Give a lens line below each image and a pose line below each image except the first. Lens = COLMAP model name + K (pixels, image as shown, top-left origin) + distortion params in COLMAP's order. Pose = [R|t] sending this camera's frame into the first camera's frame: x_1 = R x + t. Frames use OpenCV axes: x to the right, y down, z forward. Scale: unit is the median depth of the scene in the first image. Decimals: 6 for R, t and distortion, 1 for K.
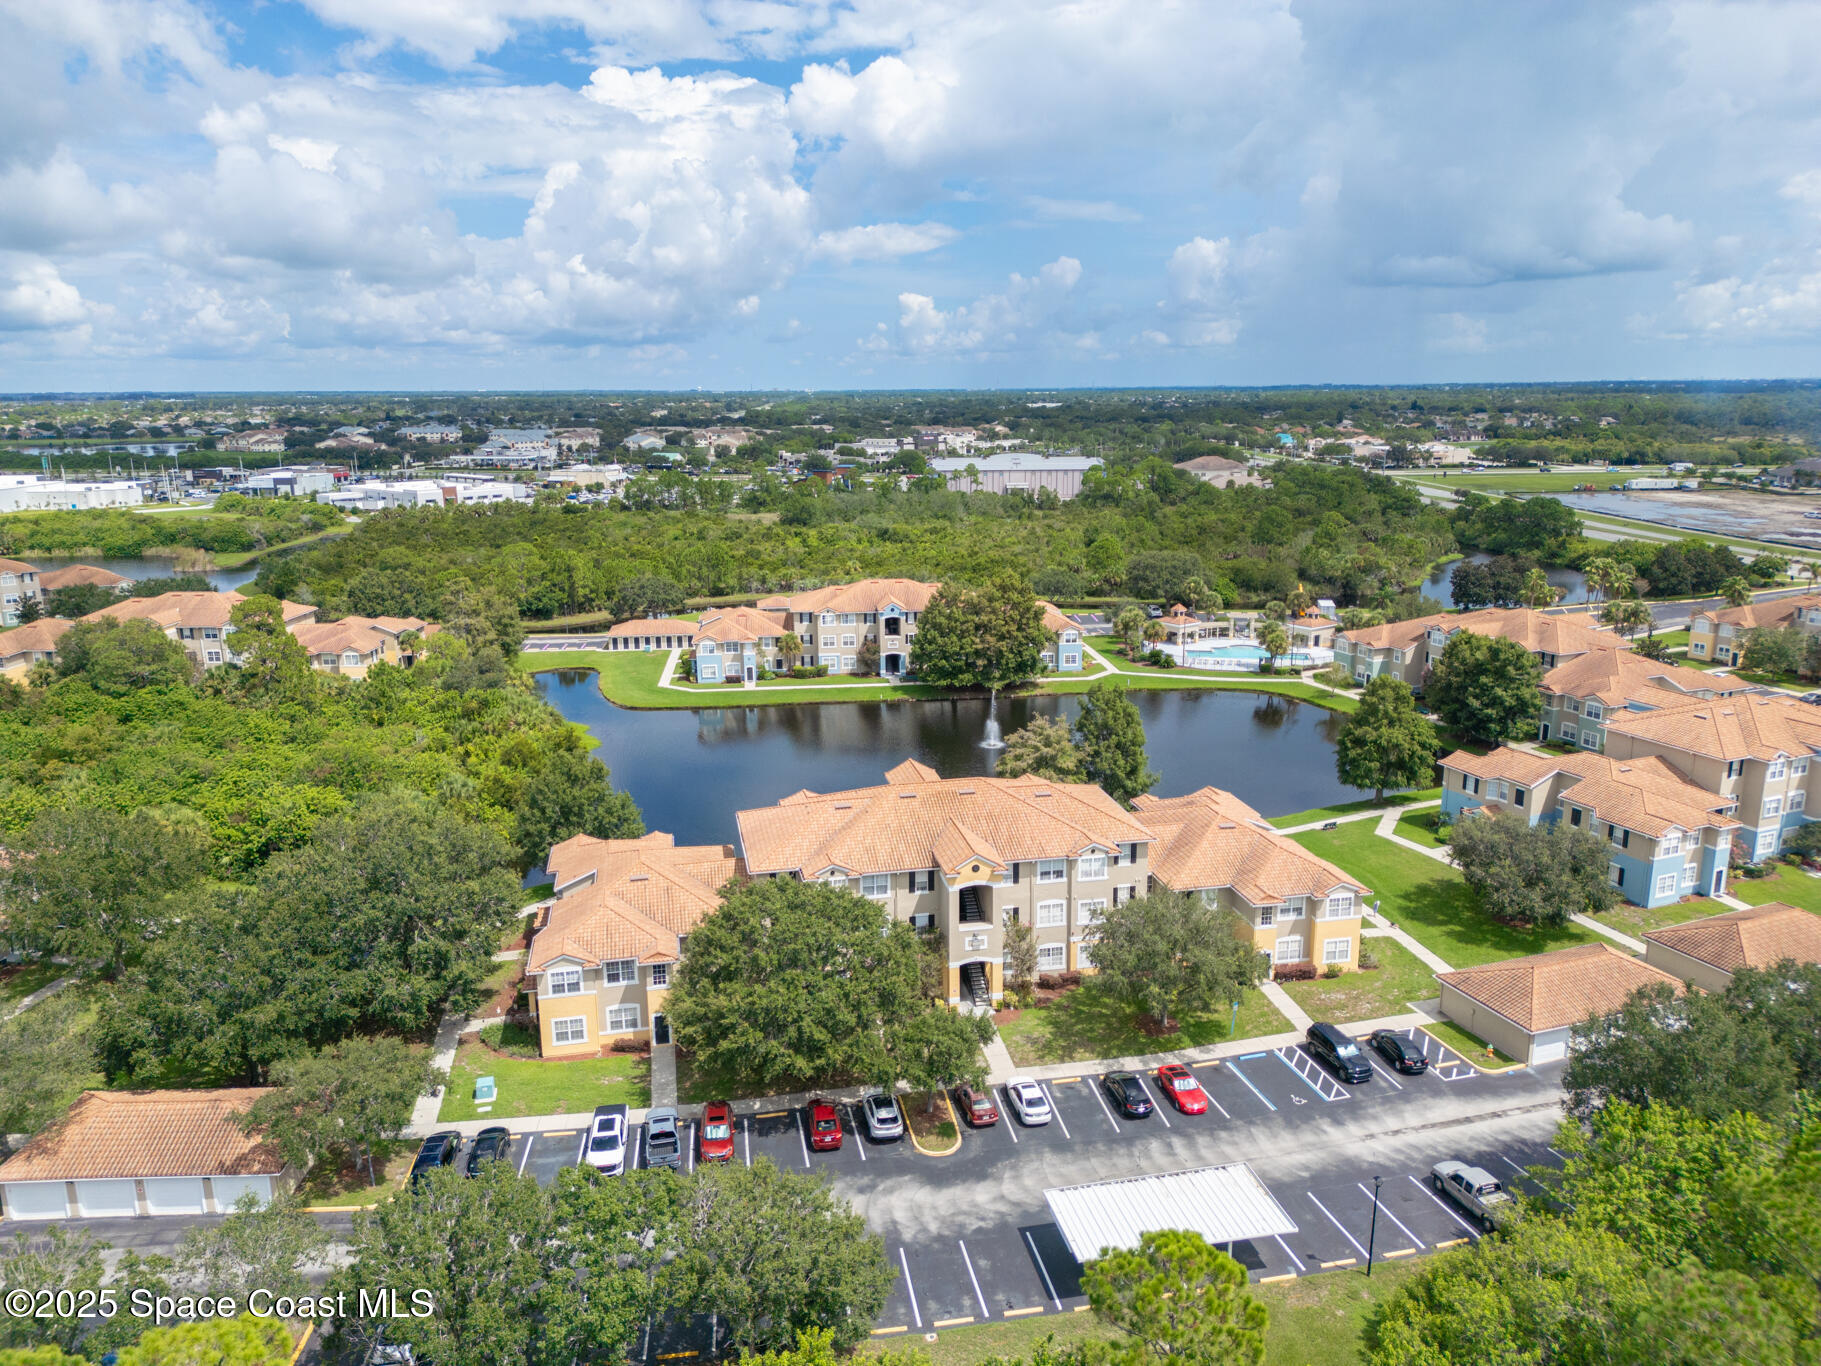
lens RADIAL K [[1267.2, 0, 914.3], [0, 1267.2, 713.5], [0, 0, 1]] dist [0.074659, -0.074595]
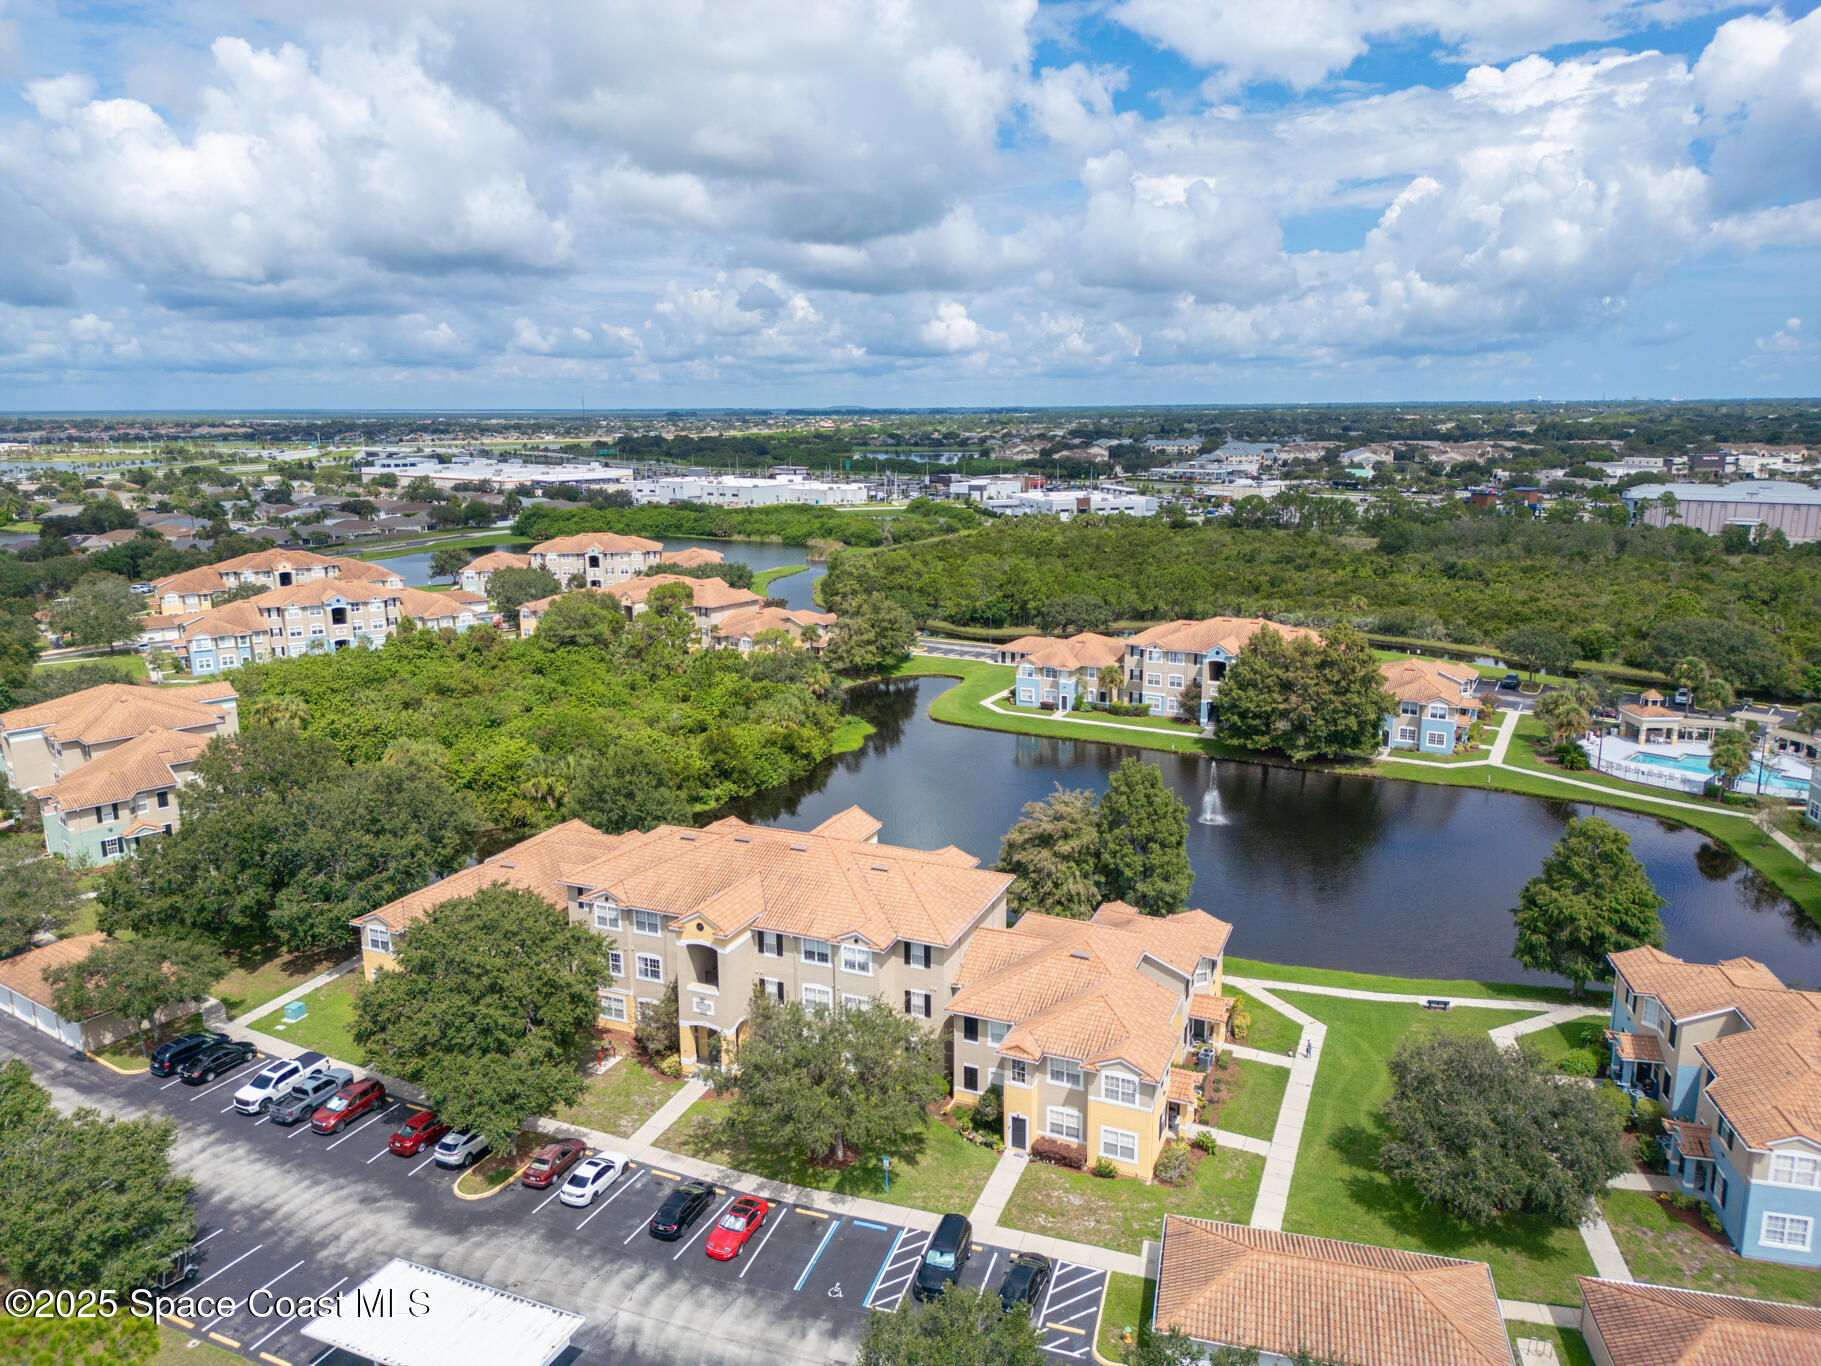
lens RADIAL K [[1267.2, 0, 914.3], [0, 1267.2, 713.5], [0, 0, 1]] dist [0.074659, -0.074595]
pose [[0.818683, 0.138403, -0.557318, 0.441974], [-0.143562, 0.989032, 0.034725, -0.056964], [0.556011, 0.051581, 0.829573, 0.199590]]
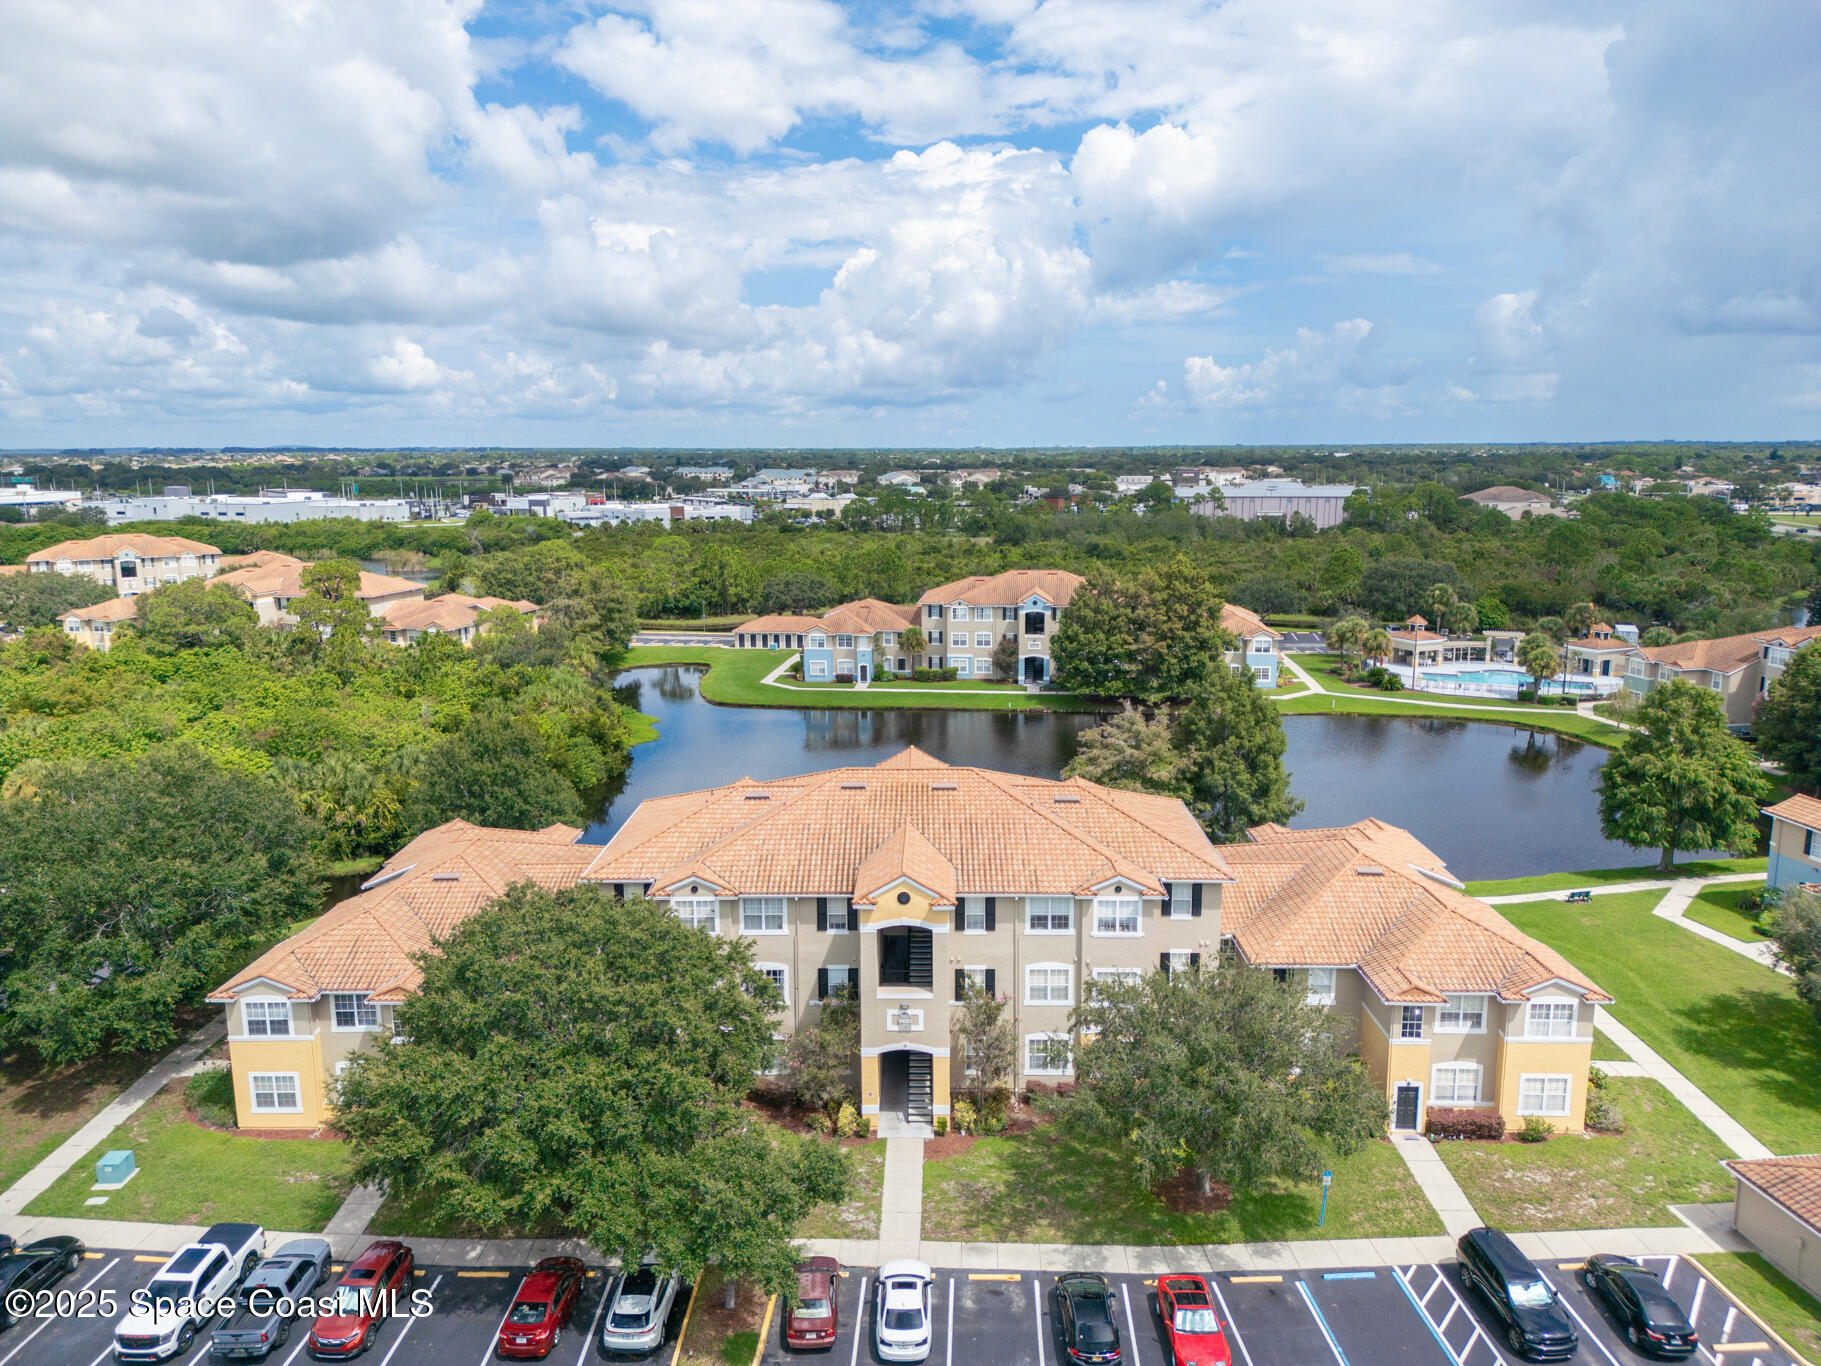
lens RADIAL K [[1267.2, 0, 914.3], [0, 1267.2, 713.5], [0, 0, 1]] dist [0.074659, -0.074595]
pose [[0.976294, 0.048720, -0.210893, 0.117701], [-0.057819, 0.997634, -0.037194, 0.035804], [0.208582, 0.048506, 0.976801, 0.254953]]
